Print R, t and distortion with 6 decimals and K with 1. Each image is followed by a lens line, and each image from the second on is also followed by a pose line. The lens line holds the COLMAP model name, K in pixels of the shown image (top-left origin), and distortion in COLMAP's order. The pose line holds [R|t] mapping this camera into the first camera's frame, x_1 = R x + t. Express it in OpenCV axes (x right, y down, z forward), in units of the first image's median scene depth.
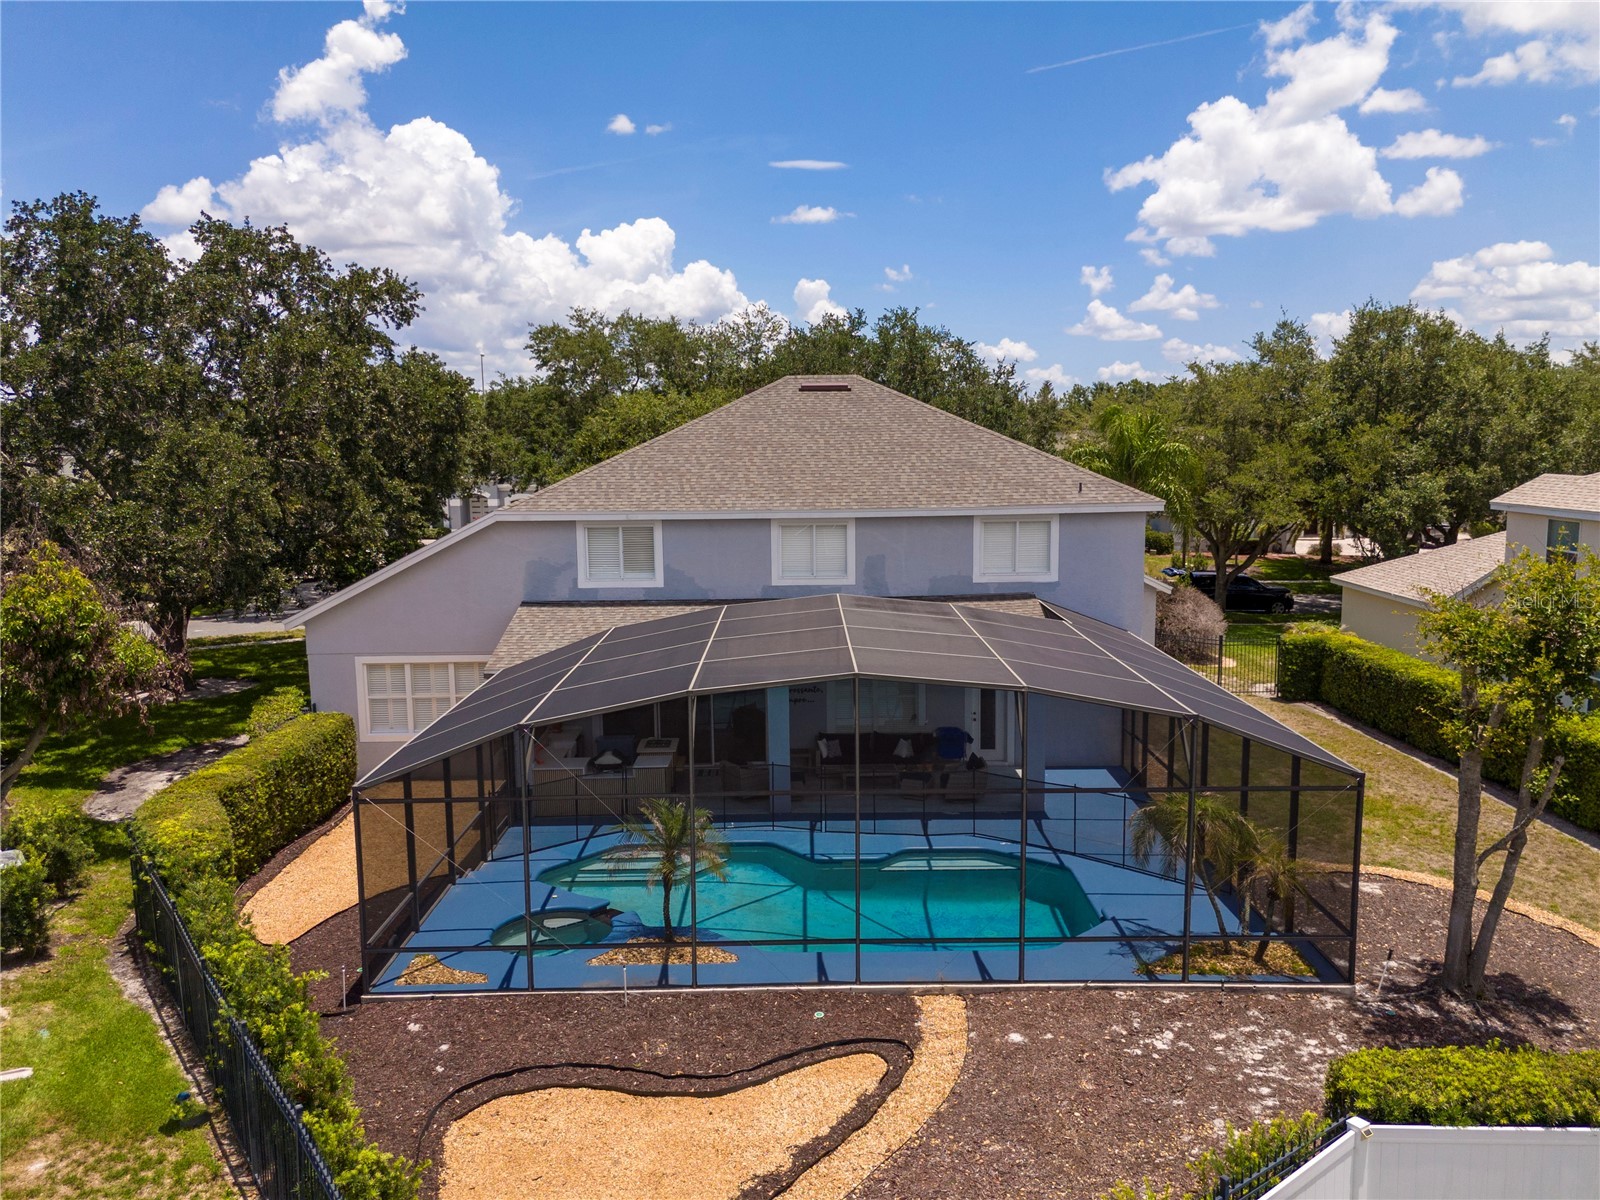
lens RADIAL K [[1184.3, 0, 791.3], [0, 1184.3, 602.0], [0, 0, 1]] dist [0.081087, -0.076183]
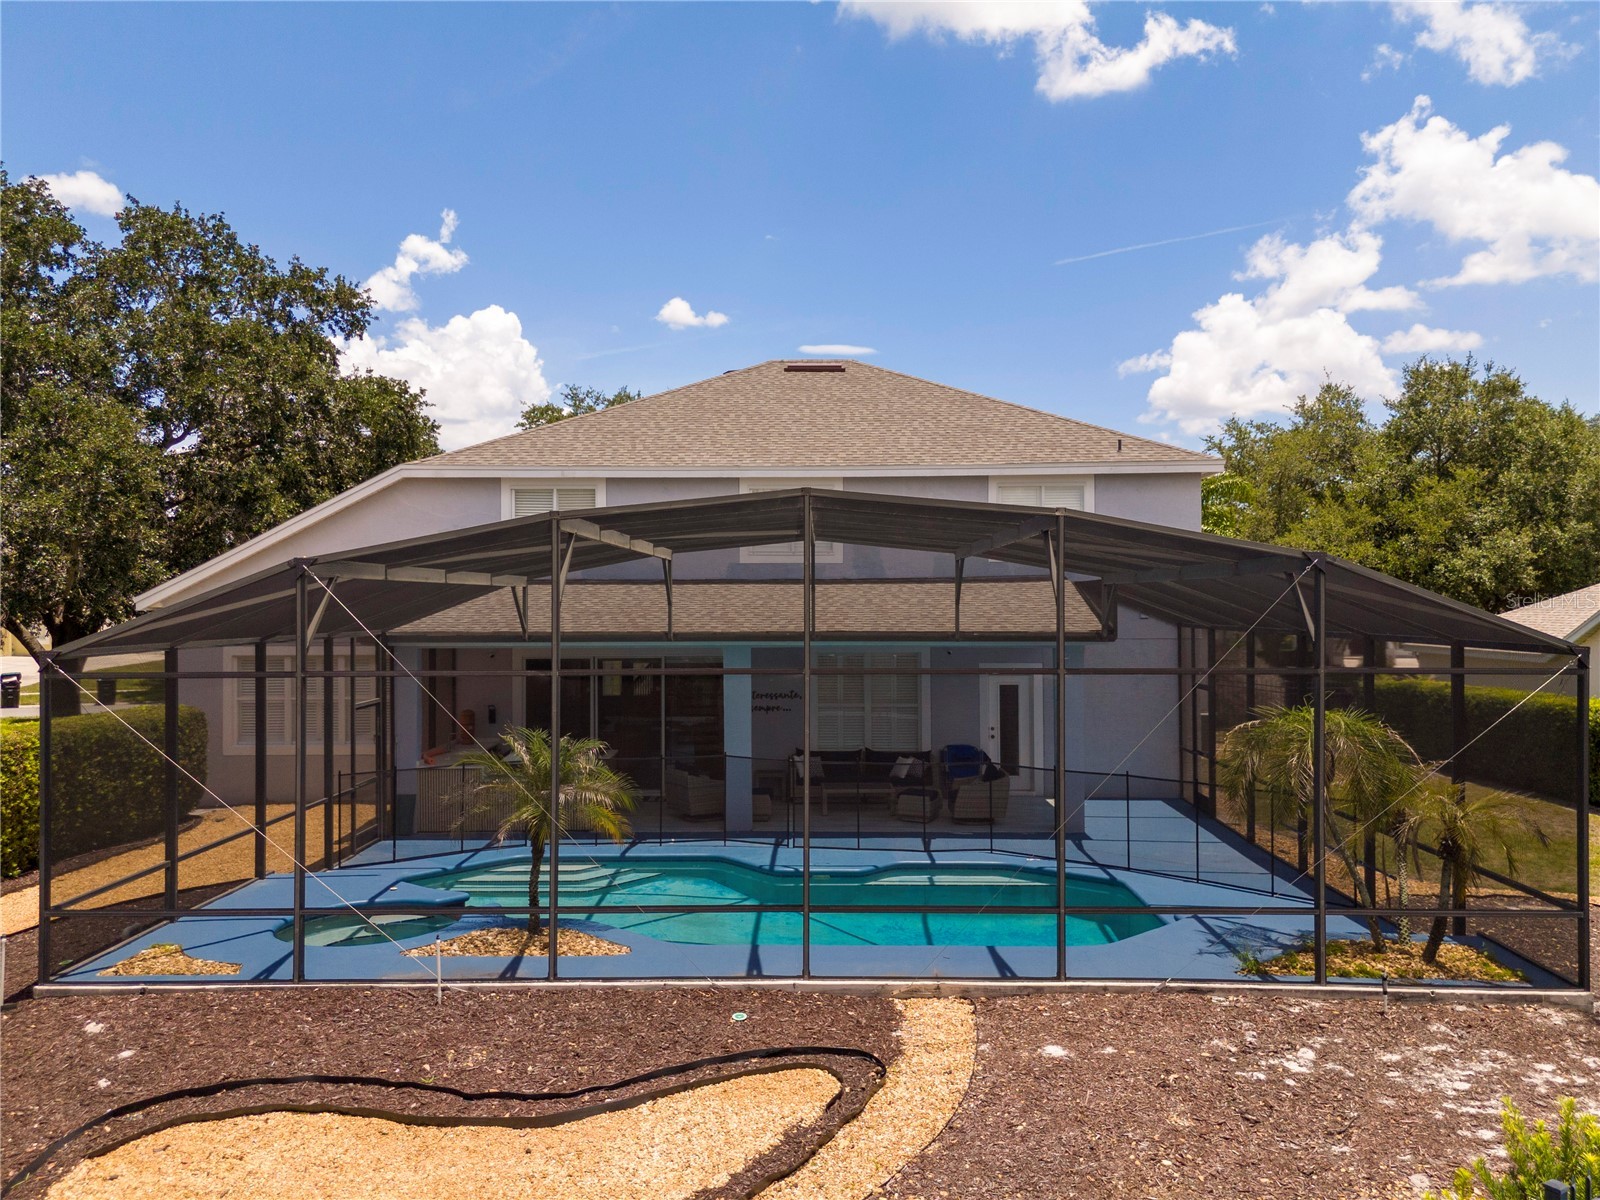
lens RADIAL K [[1184.3, 0, 791.3], [0, 1184.3, 602.0], [0, 0, 1]] dist [0.081087, -0.076183]
pose [[0.999753, 0.008910, -0.020356, 0.059819], [-0.011677, 0.990063, -0.140140, 0.212140], [0.018905, 0.140343, 0.989922, 0.340153]]
